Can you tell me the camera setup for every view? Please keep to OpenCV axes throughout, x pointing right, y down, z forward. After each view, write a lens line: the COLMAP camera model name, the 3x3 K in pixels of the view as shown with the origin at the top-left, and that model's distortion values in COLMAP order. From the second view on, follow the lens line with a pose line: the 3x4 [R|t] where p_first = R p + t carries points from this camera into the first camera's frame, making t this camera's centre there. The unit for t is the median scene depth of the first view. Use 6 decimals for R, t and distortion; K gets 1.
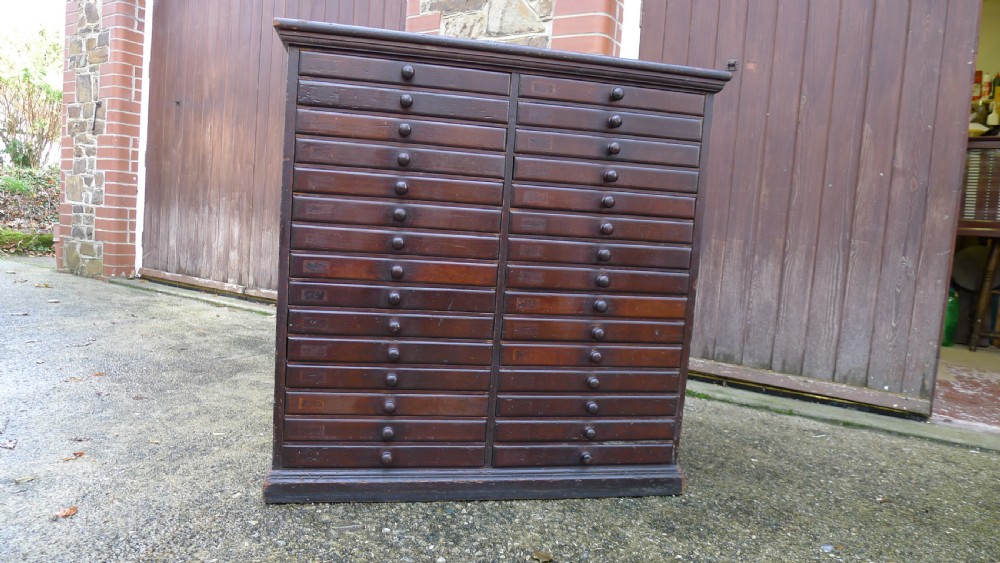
lens RADIAL K [[649.3, 0, 498.1], [0, 649.3, 286.7], [0, 0, 1]] dist [-0.058334, 0.018430]
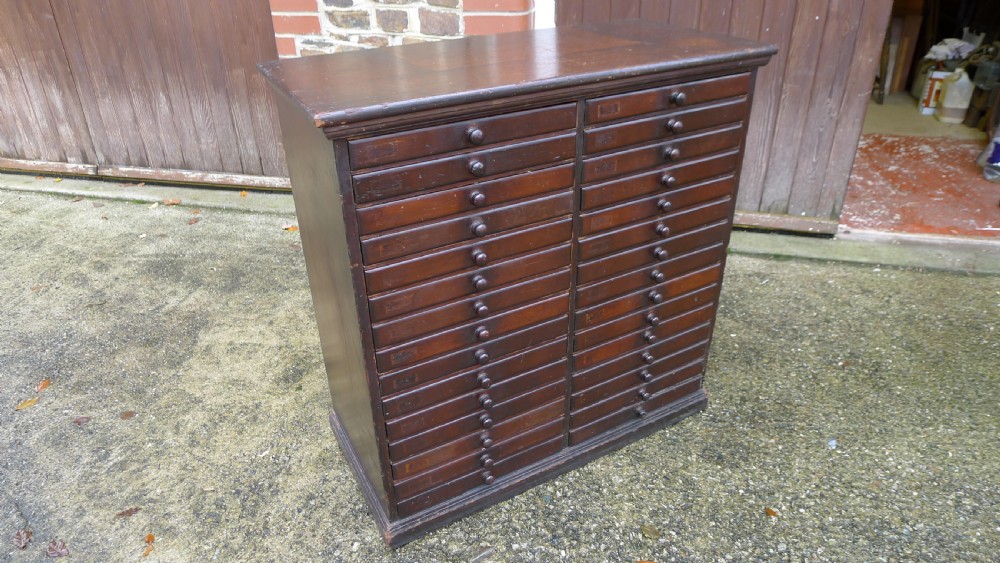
lens RADIAL K [[649.3, 0, 496.8], [0, 649.3, 276.9], [0, 0, 1]] dist [-0.058334, 0.018430]
pose [[0.949837, -0.224653, 0.217577, -0.197401], [0.113821, 0.896310, 0.428572, -0.308097], [-0.291297, -0.382309, 0.876918, 0.110724]]
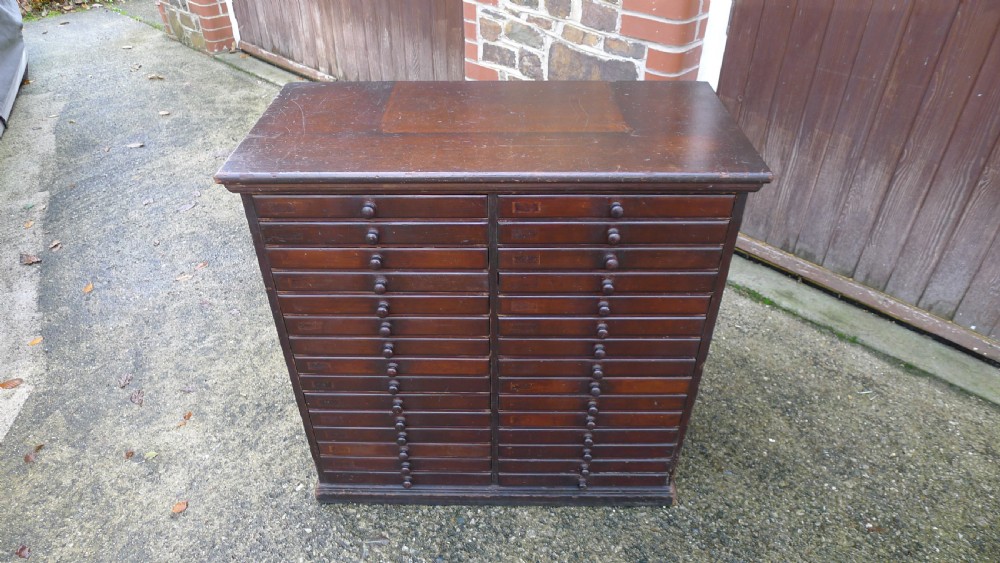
lens RADIAL K [[649.3, 0, 497.9], [0, 649.3, 283.9], [0, 0, 1]] dist [-0.058334, 0.018430]
pose [[0.975883, 0.065939, -0.208096, 0.135136], [0.051178, 0.857610, 0.511749, -0.408742], [0.212209, -0.510057, 0.833552, 0.138272]]
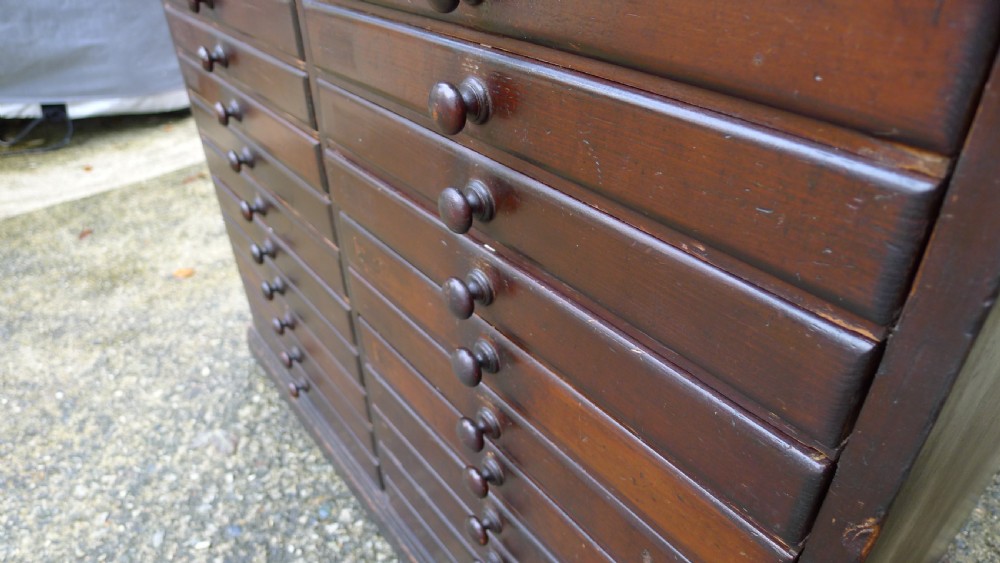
lens RADIAL K [[649.3, 0, 492.7], [0, 649.3, 283.7], [0, 0, 1]] dist [-0.058334, 0.018430]
pose [[0.445542, 0.429410, -0.785557, 0.243962], [-0.026029, 0.883304, 0.468078, -0.090045], [0.894882, -0.188101, 0.404726, 0.578779]]
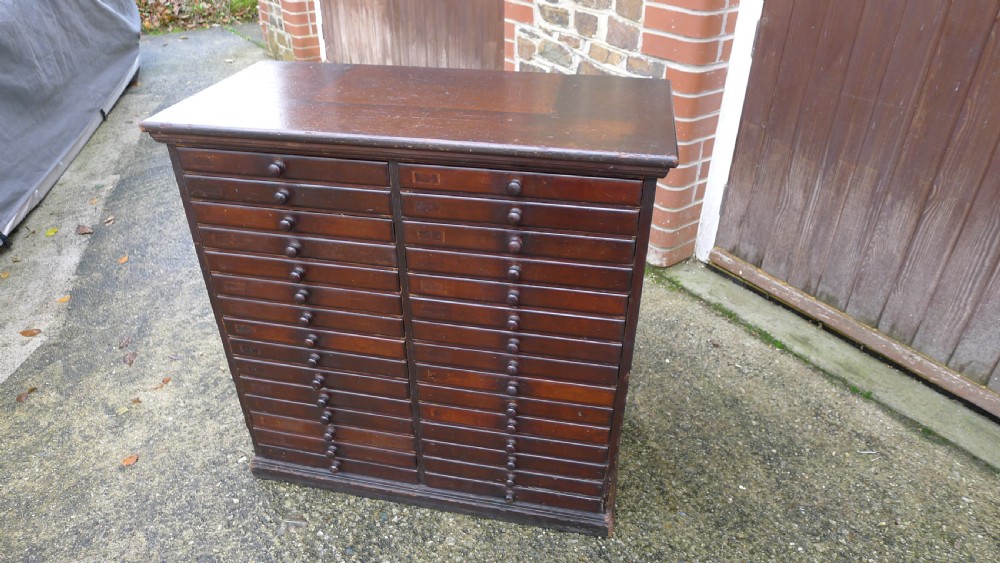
lens RADIAL K [[649.3, 0, 496.1], [0, 649.3, 280.4], [0, 0, 1]] dist [-0.058334, 0.018430]
pose [[0.920887, 0.148607, -0.360394, 0.294308], [0.027215, 0.897725, 0.439714, -0.342890], [0.388879, -0.414735, 0.822659, 0.177822]]
